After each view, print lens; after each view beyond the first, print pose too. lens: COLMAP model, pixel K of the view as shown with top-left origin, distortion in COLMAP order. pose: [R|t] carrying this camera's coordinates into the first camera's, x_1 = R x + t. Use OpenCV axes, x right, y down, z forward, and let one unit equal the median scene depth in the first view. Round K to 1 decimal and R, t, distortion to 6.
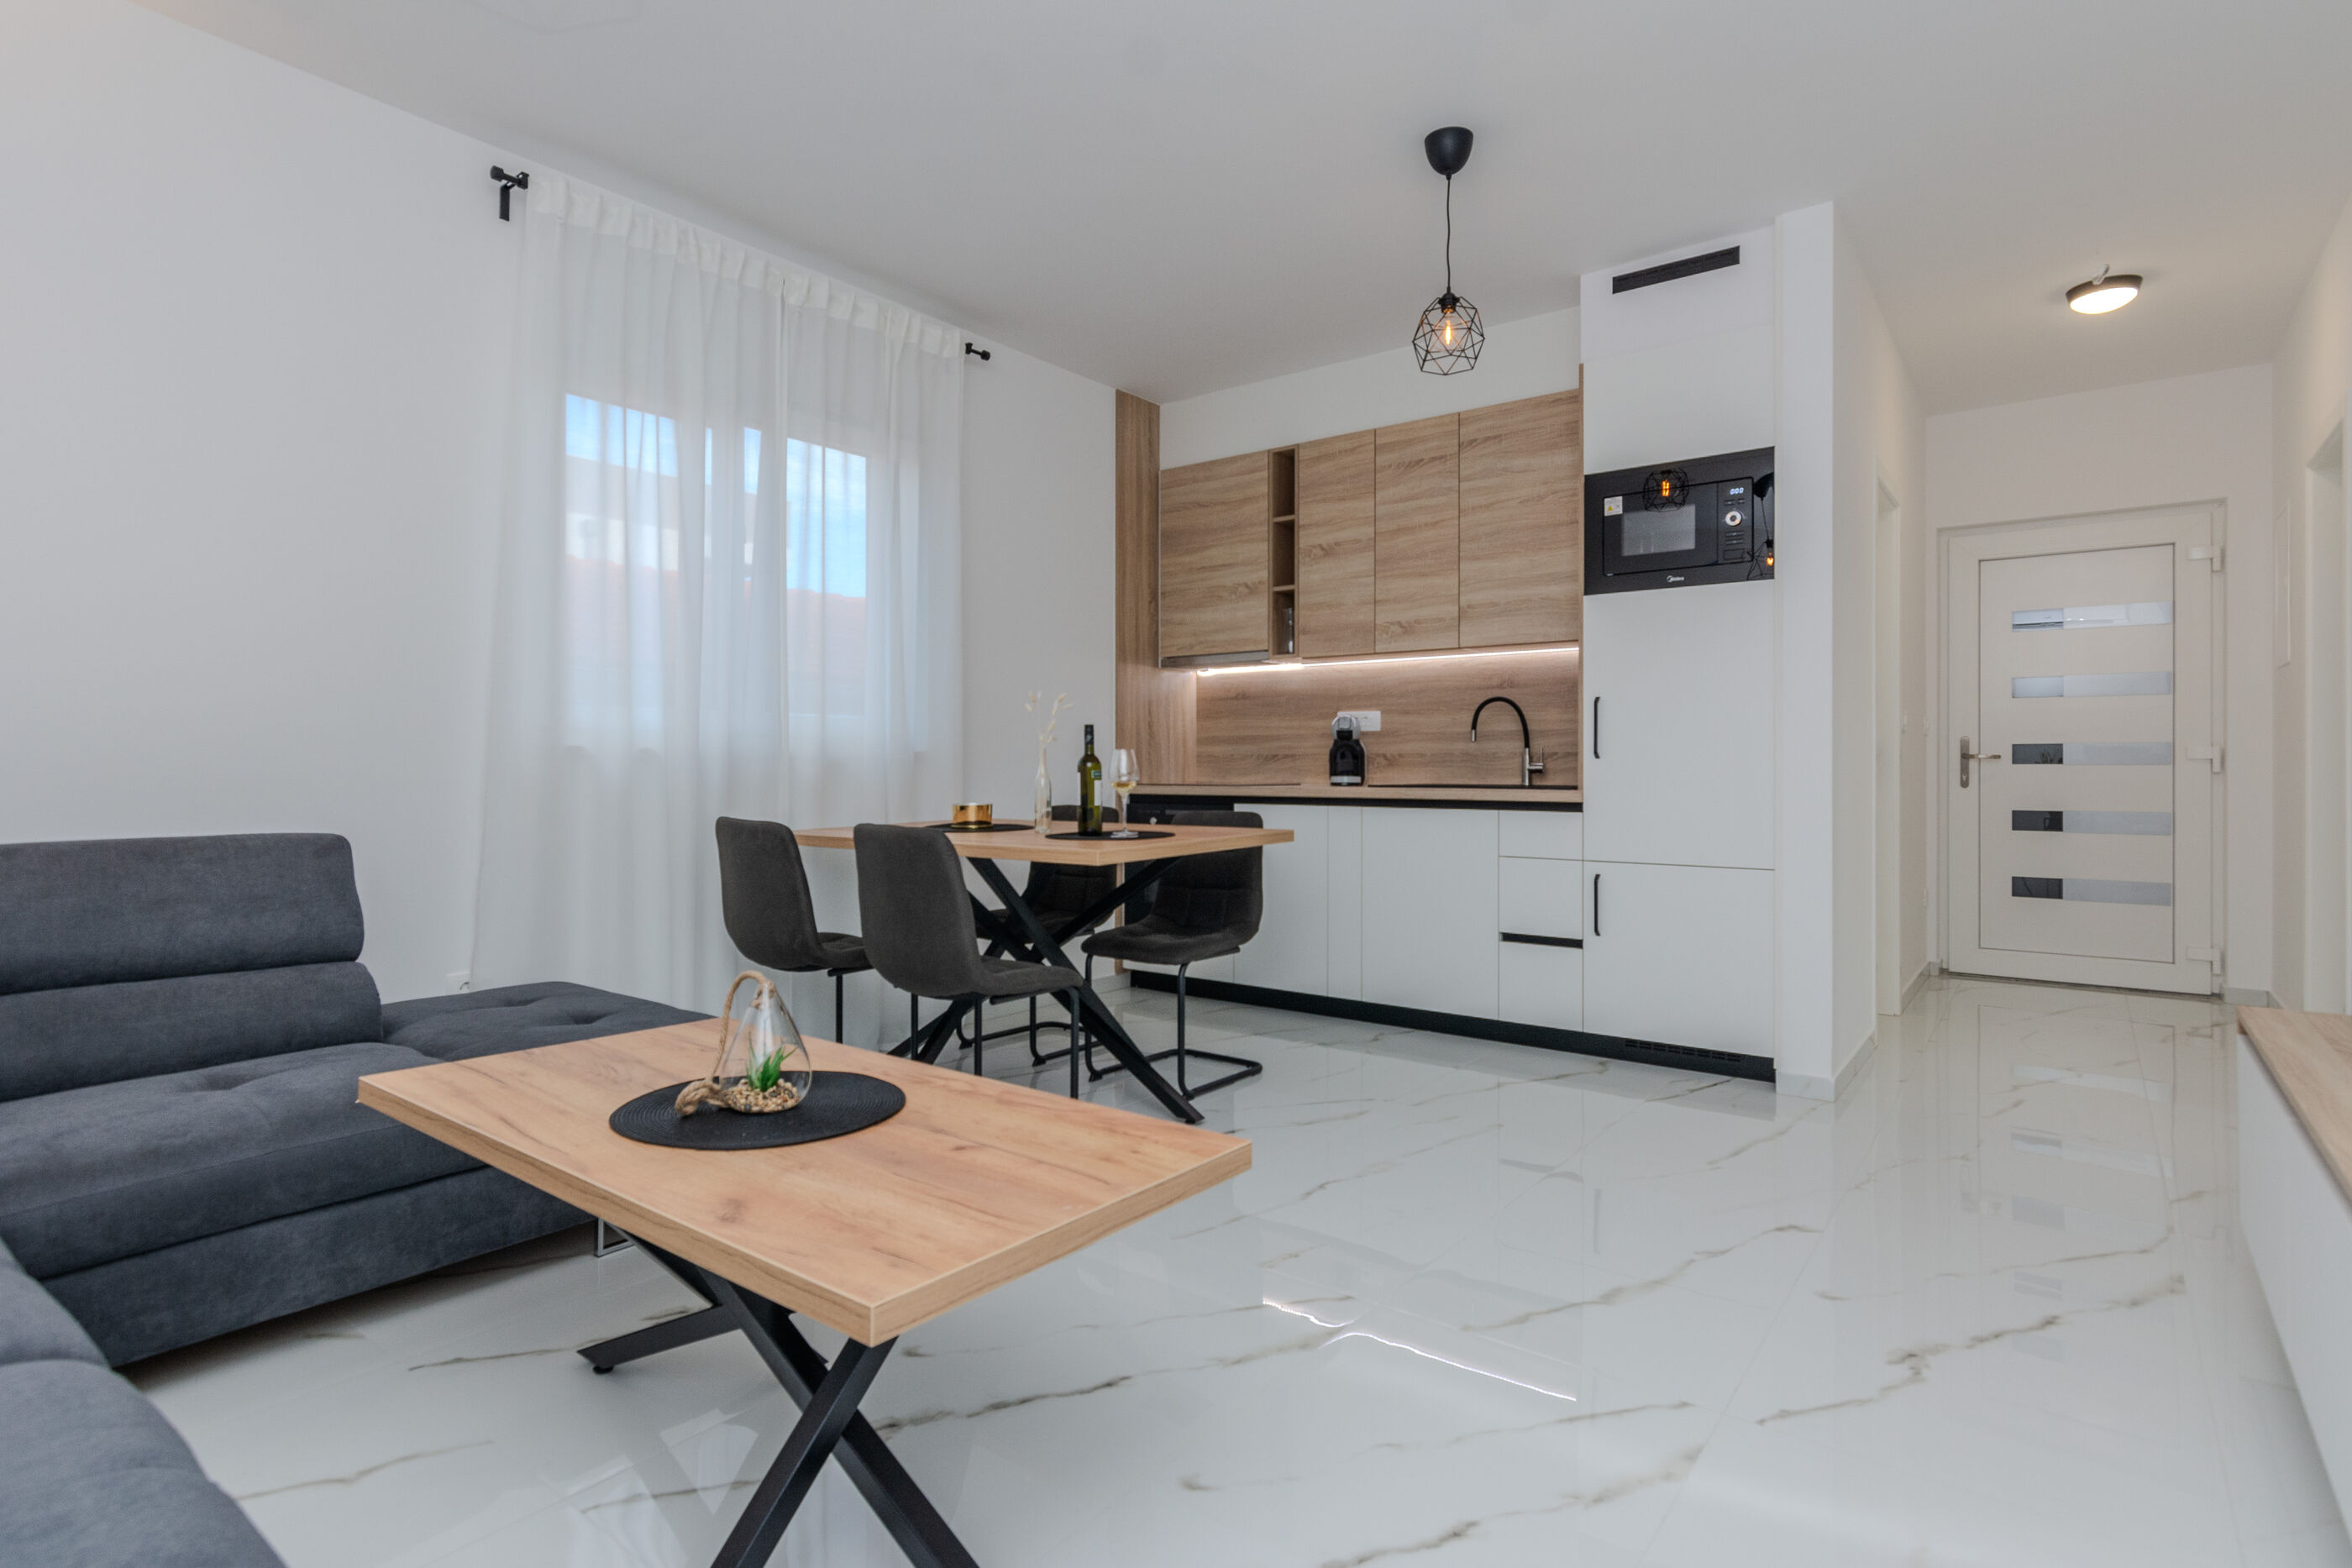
lens RADIAL K [[1183.8, 0, 1176.7], [0, 1183.8, 771.7], [0, 0, 1]] dist [0.000982, -0.000181]
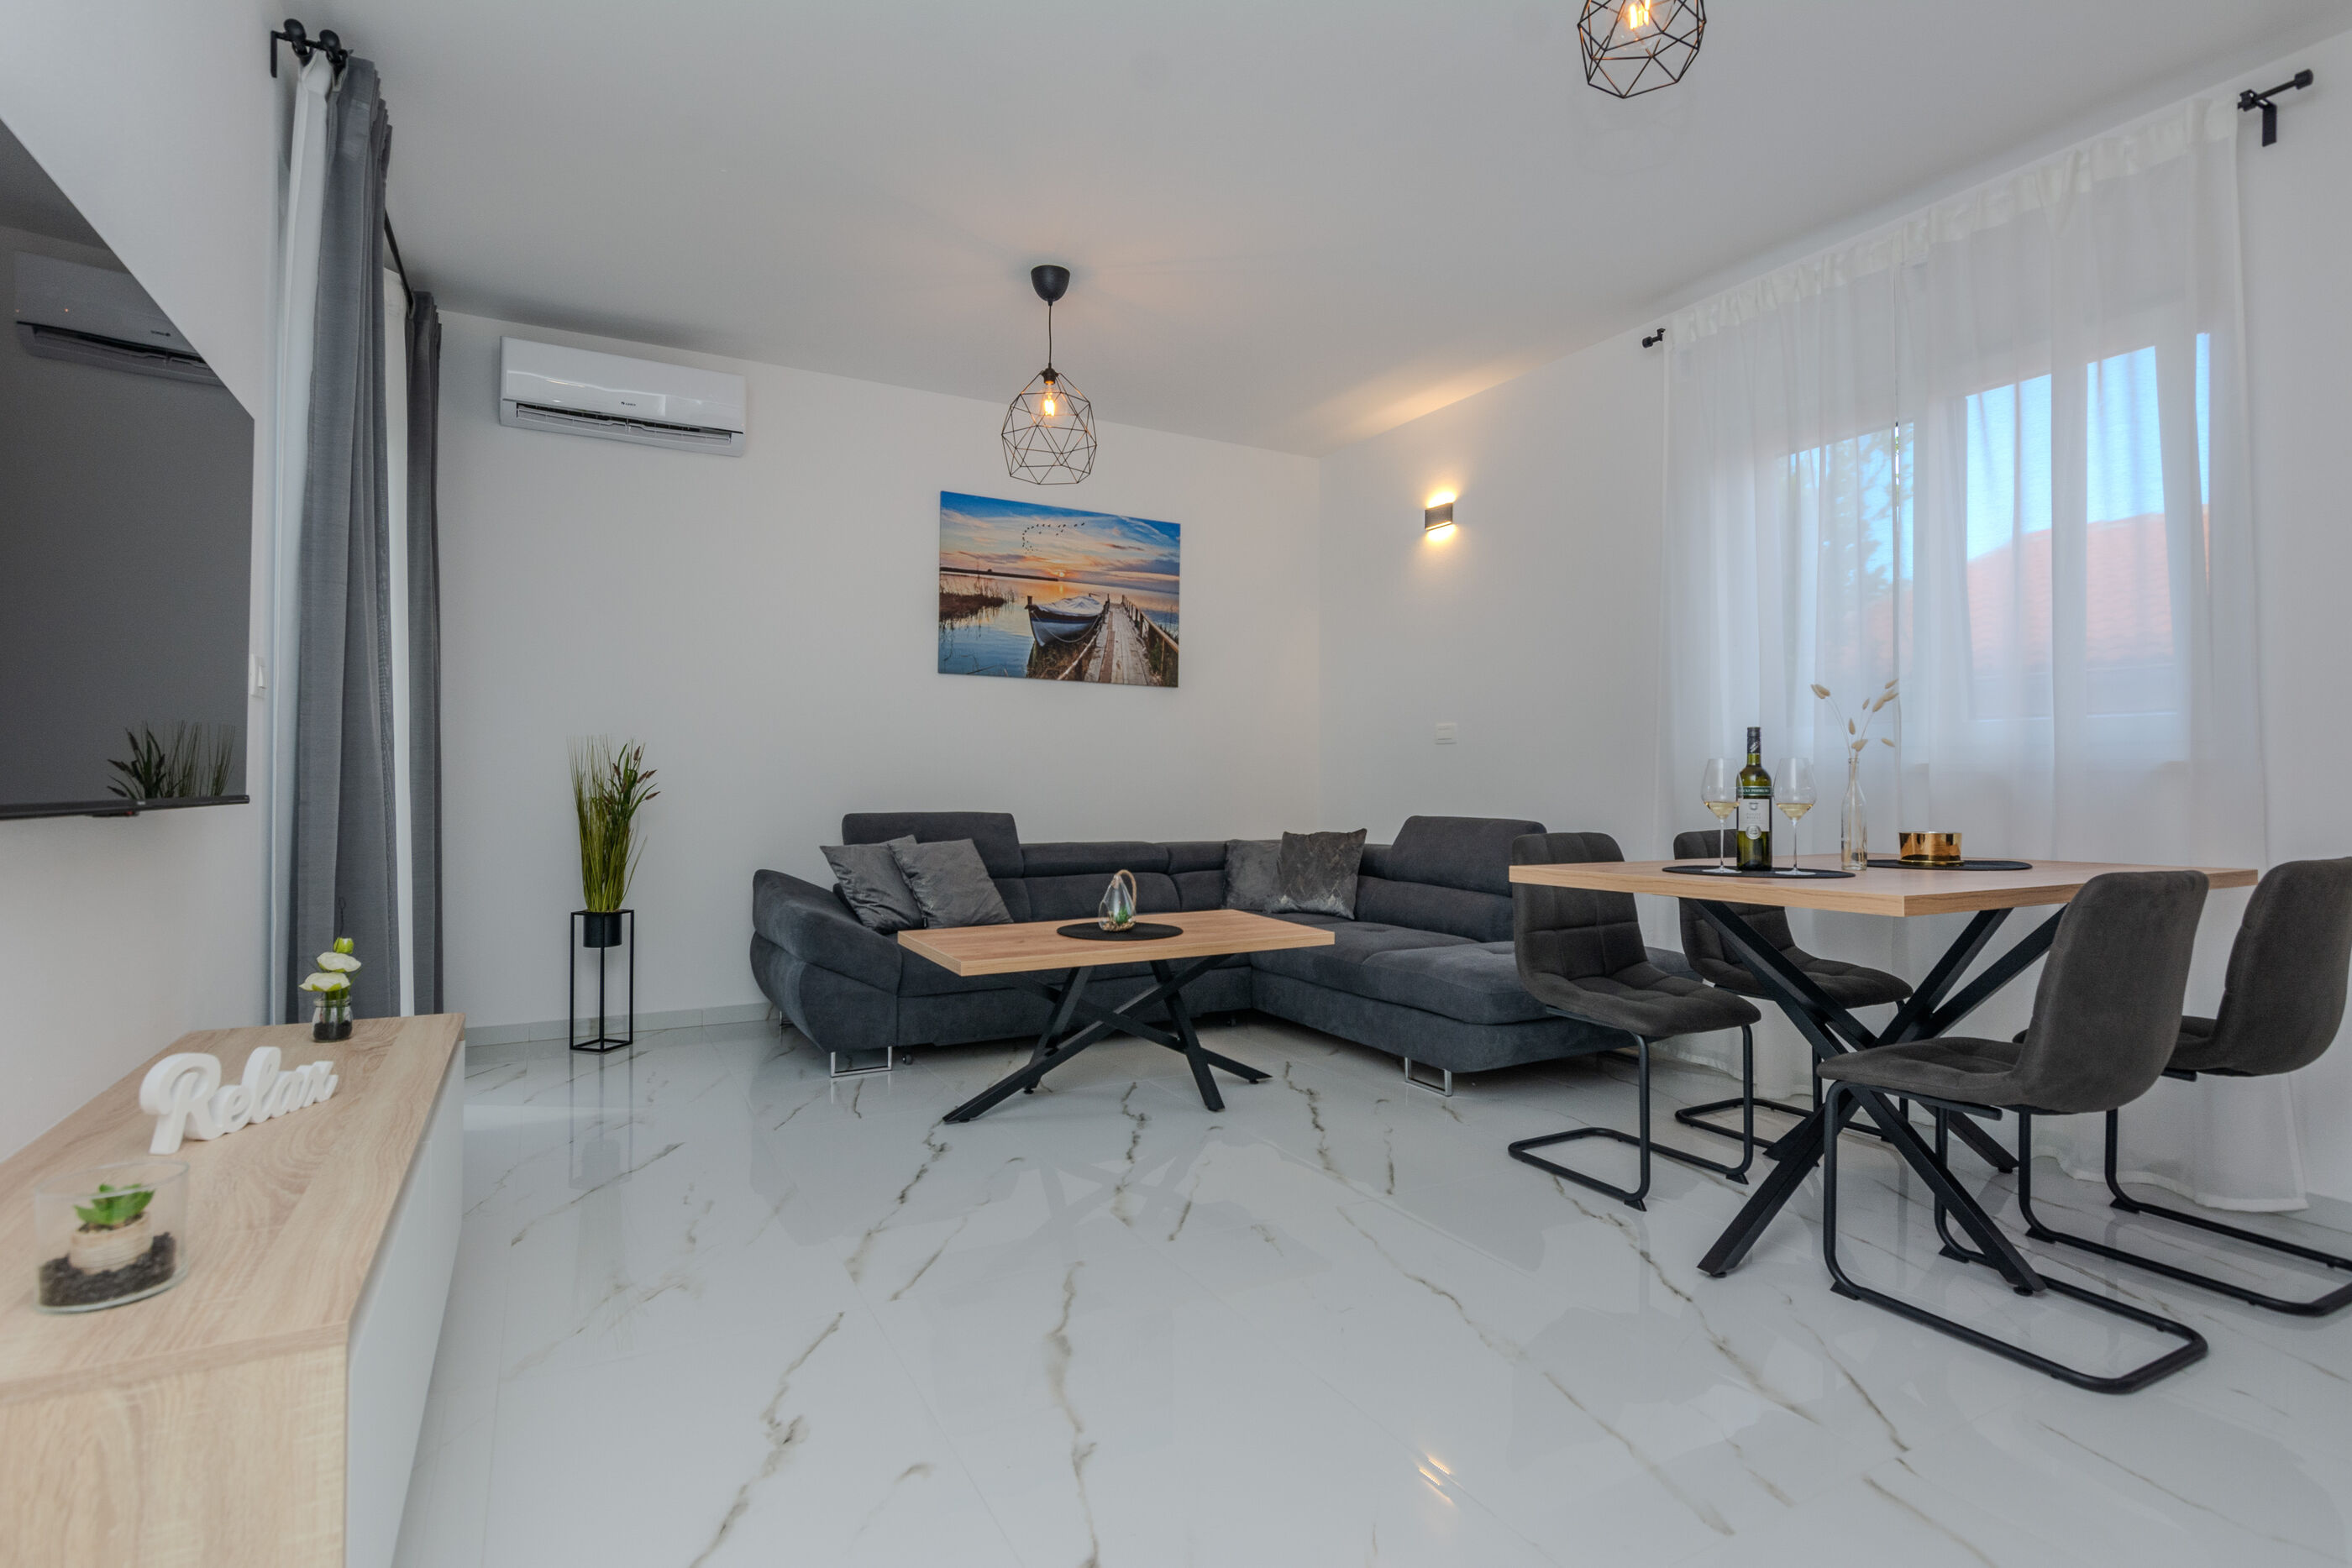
lens RADIAL K [[1152.2, 0, 1183.4], [0, 1152.2, 780.6], [0, 0, 1]] dist [0.003632, 0.000046]
pose [[-0.410792, -0.007819, -0.911695, 0.547815], [-0.008744, 0.999951, -0.004637, 0.001476], [0.911687, 0.006067, -0.410840, 0.689337]]
